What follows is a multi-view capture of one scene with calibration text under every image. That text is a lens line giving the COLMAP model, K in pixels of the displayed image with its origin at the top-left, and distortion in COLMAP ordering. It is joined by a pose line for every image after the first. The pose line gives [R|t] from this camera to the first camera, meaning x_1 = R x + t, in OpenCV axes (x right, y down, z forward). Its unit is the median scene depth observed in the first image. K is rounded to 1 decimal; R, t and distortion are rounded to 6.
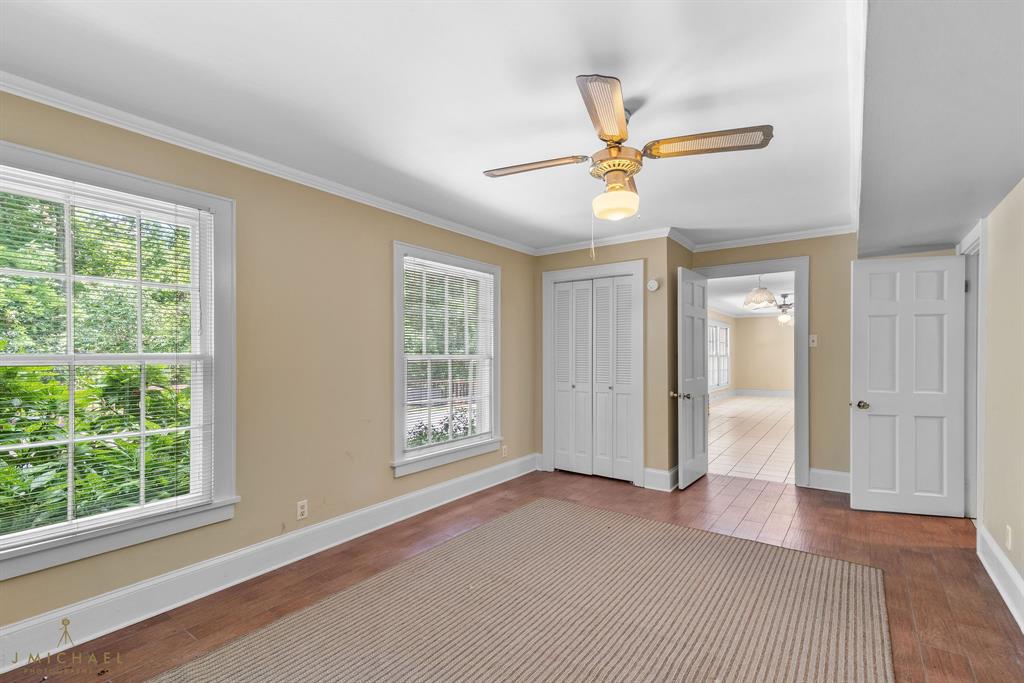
lens RADIAL K [[474.5, 0, 513.2], [0, 474.5, 347.3], [0, 0, 1]] dist [0.000659, 0.000069]
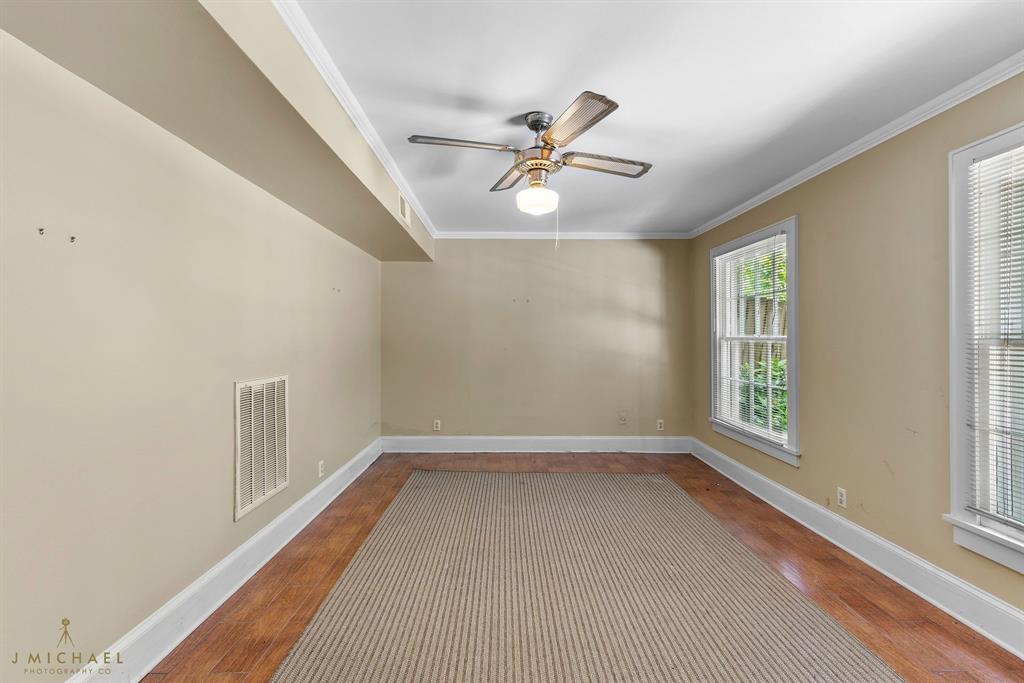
lens RADIAL K [[474.5, 0, 513.2], [0, 474.5, 347.3], [0, 0, 1]] dist [0.000659, 0.000069]
pose [[-0.798333, 0.018150, -0.601943, 0.683253], [0.007740, 0.999772, 0.019879, 0.008177], [0.602167, 0.011211, -0.798292, 1.377991]]
